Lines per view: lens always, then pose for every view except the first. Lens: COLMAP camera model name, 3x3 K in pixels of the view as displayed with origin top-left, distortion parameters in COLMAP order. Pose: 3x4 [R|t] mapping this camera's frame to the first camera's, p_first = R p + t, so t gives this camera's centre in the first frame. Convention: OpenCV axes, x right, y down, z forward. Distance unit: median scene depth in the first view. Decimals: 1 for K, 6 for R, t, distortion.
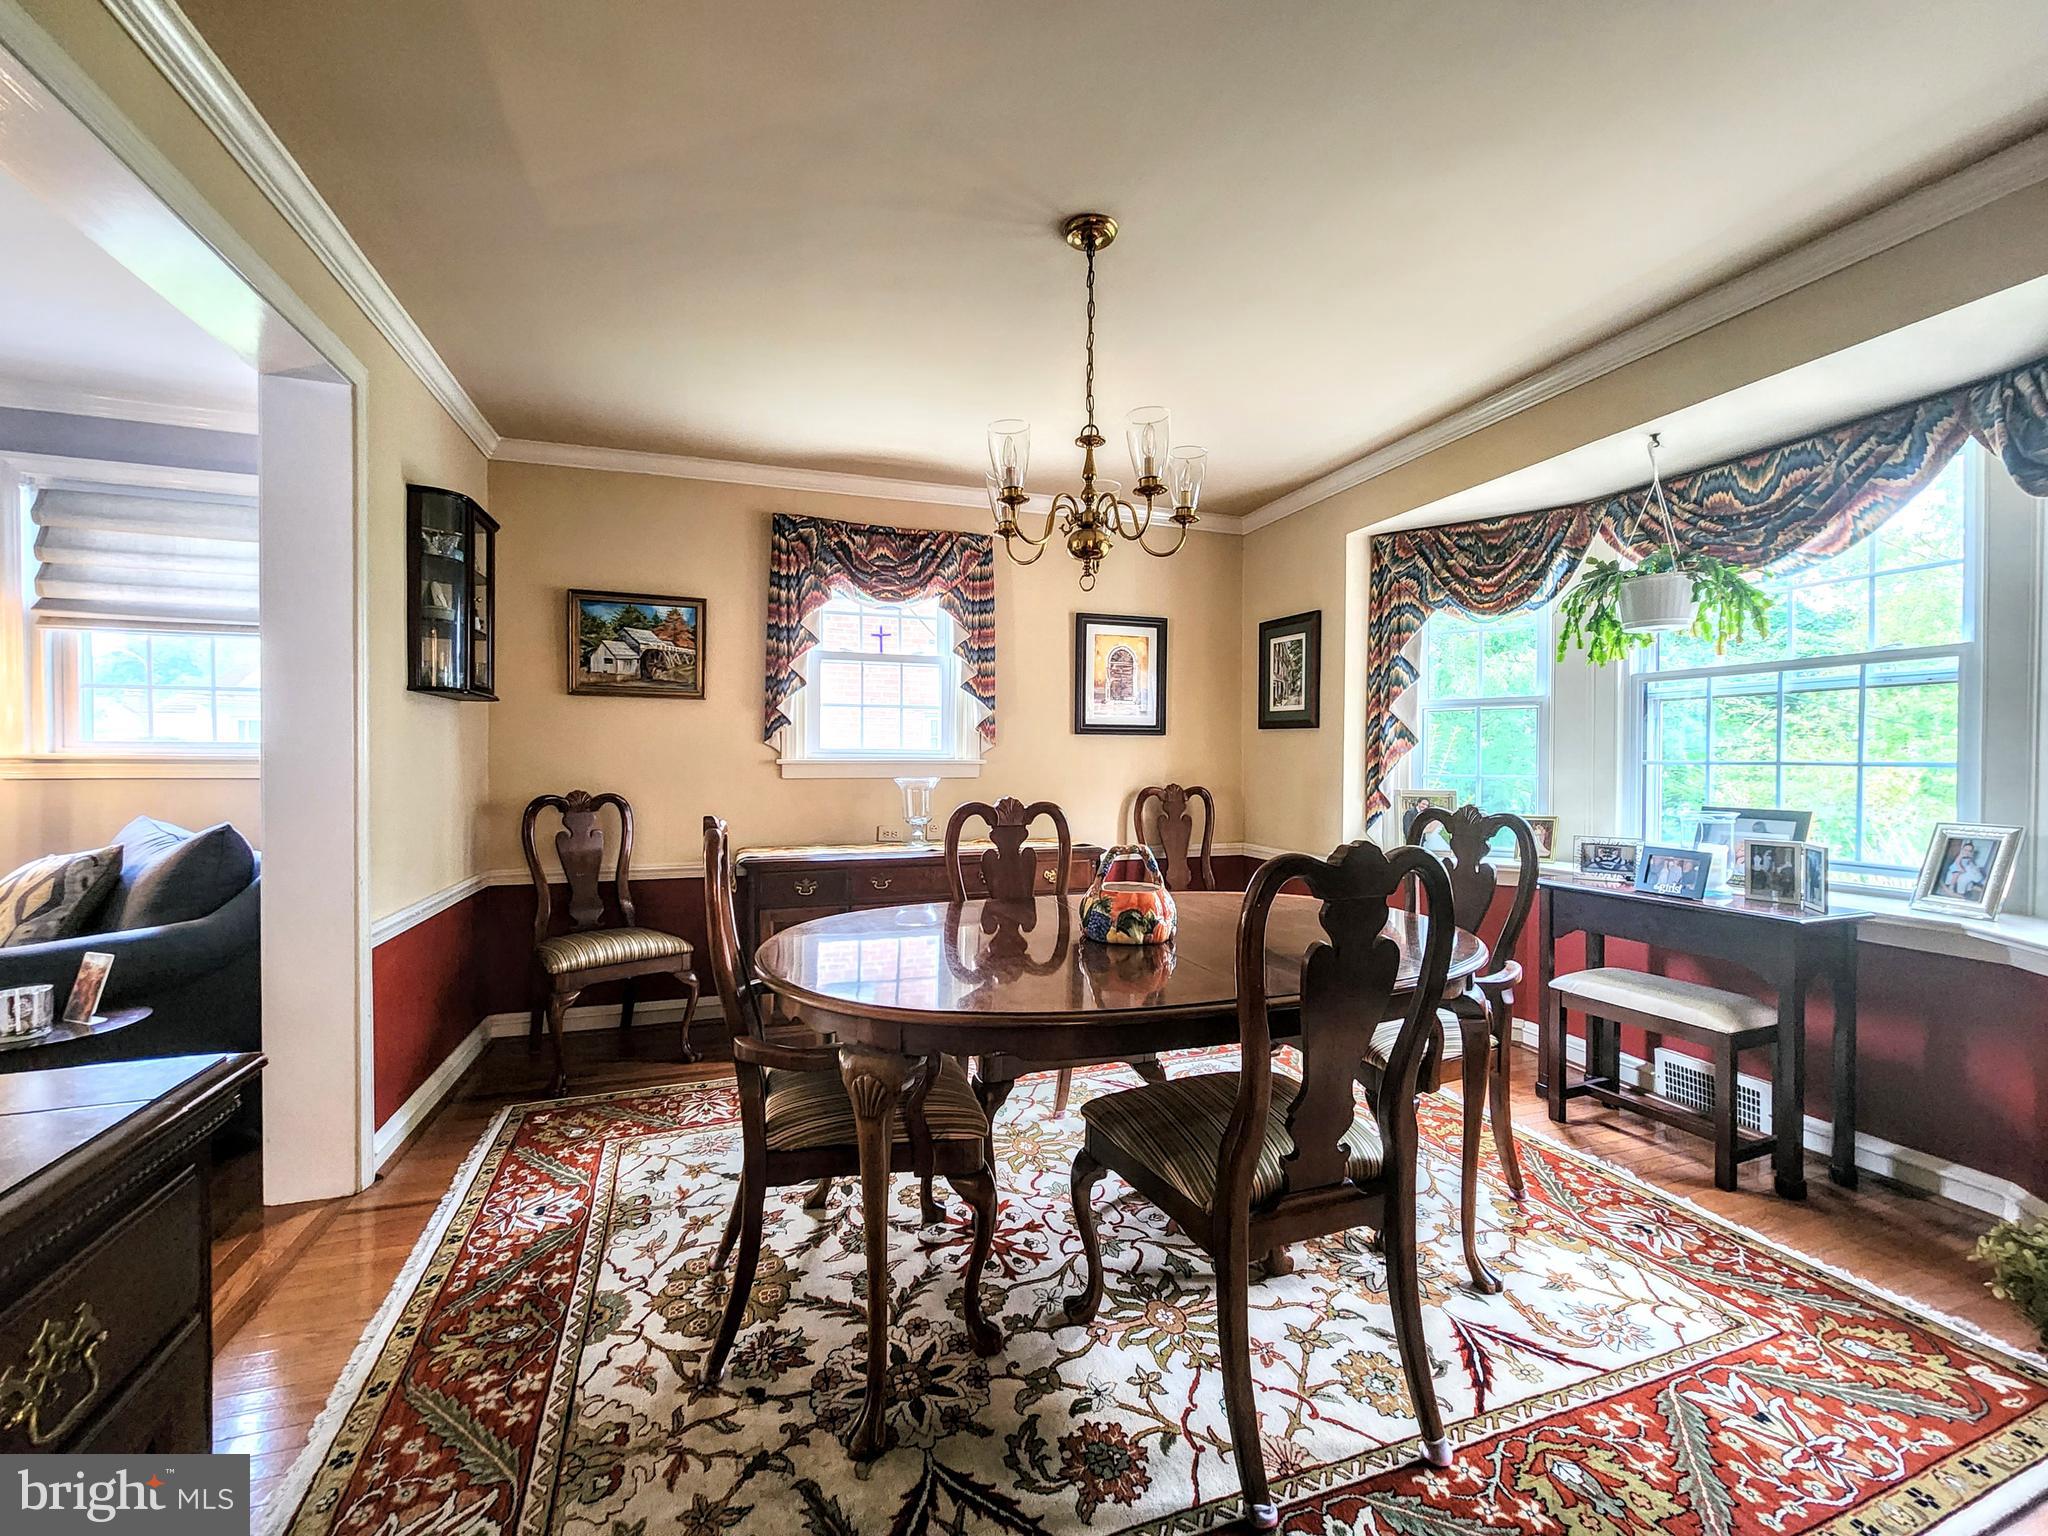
lens RADIAL K [[832.7, 0, 1004.1], [0, 832.7, 765.9], [0, 0, 1]] dist [-0.004467, 0.000228]
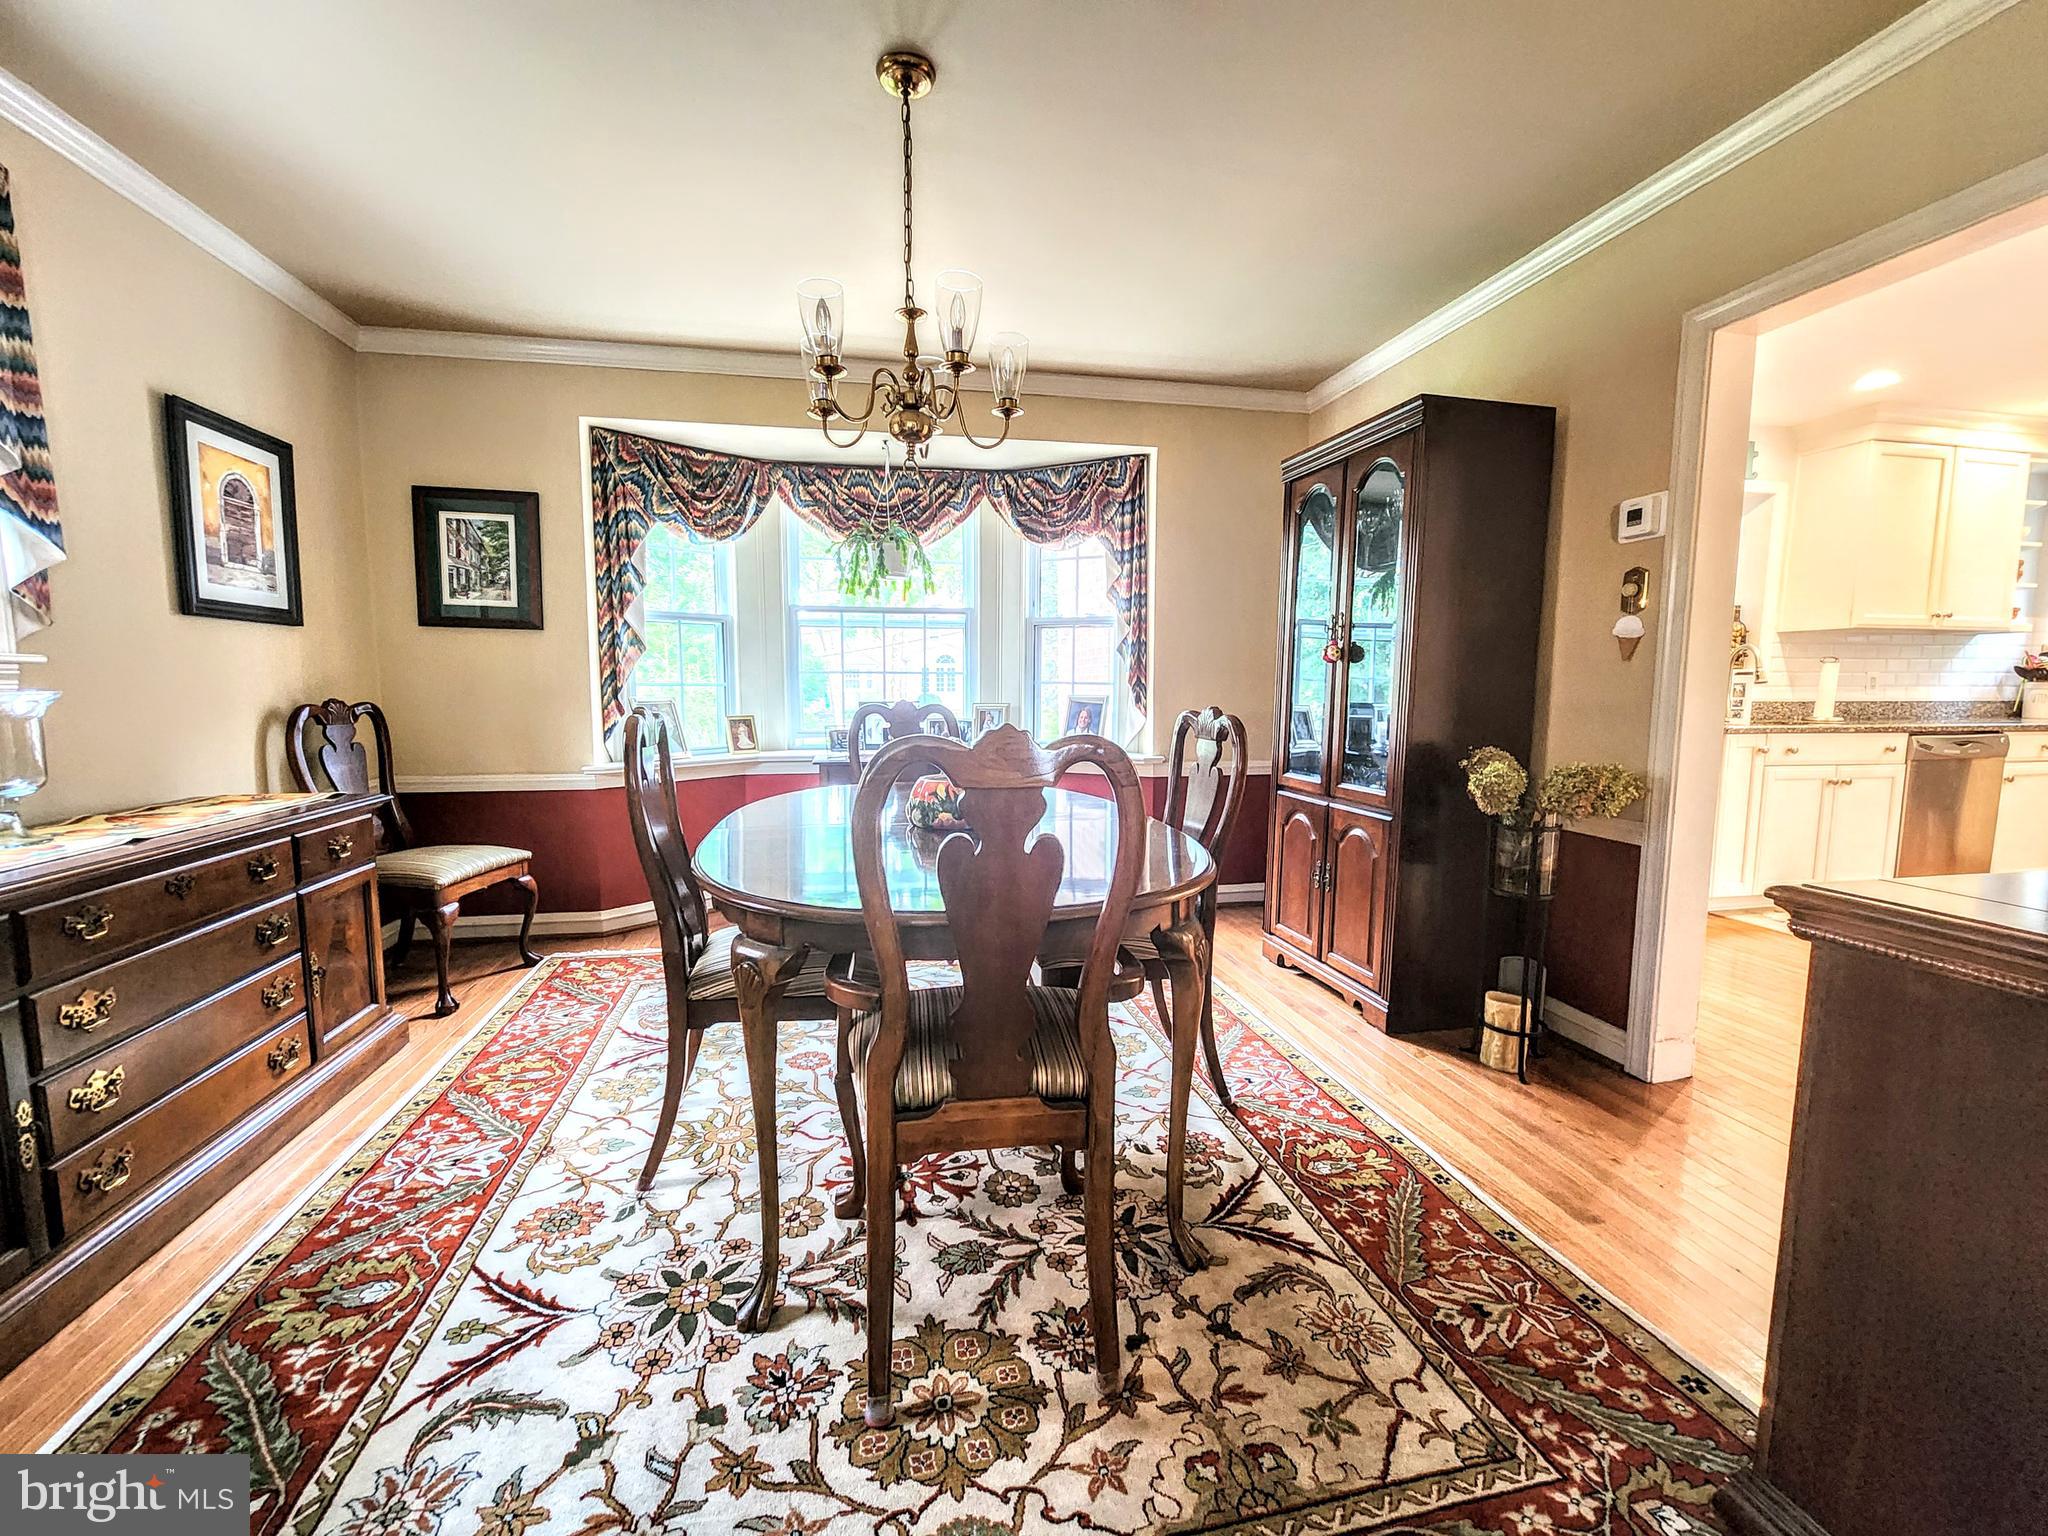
lens RADIAL K [[832.7, 0, 1014.6], [0, 832.7, 767.5], [0, 0, 1]] dist [-0.004467, 0.000228]
pose [[0.127713, -0.103430, 0.986403, -0.465679], [0.004664, 0.994599, 0.103685, 0.011016], [-0.991800, -0.008641, 0.127505, 0.410601]]
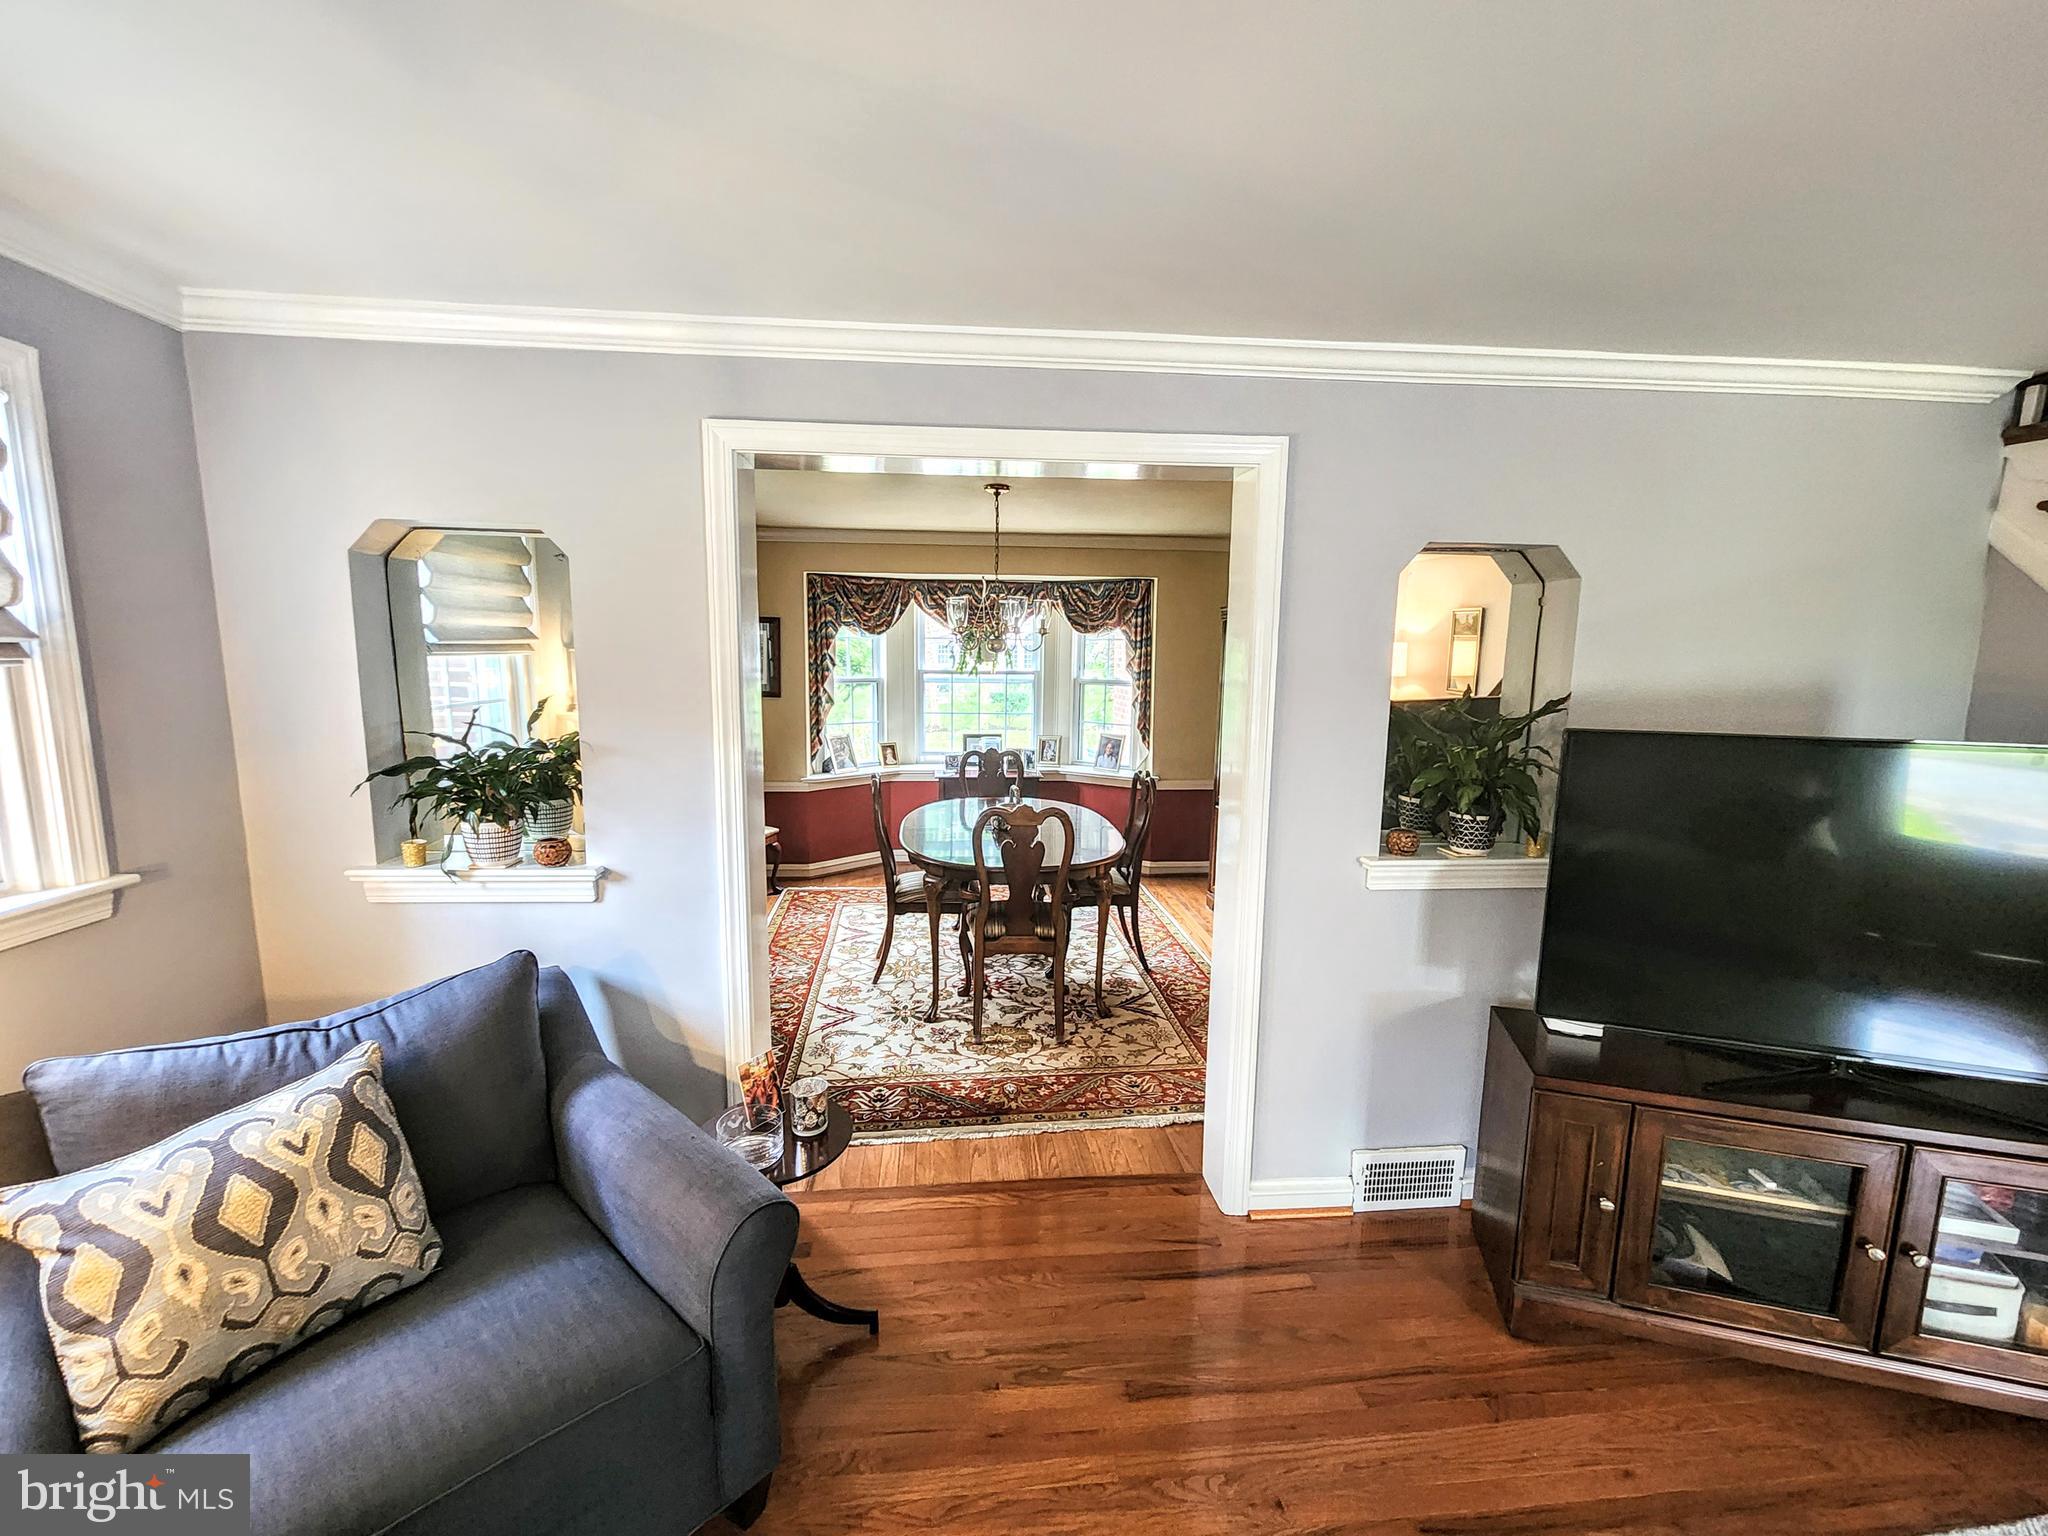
lens RADIAL K [[832.7, 0, 1014.9], [0, 832.7, 768.9], [0, 0, 1]] dist [-0.004467, 0.000228]
pose [[0.232564, -0.137610, 0.962797, -1.029419], [-0.003388, 0.989819, 0.142290, -0.139170], [-0.972575, -0.036353, 0.229730, 0.256576]]
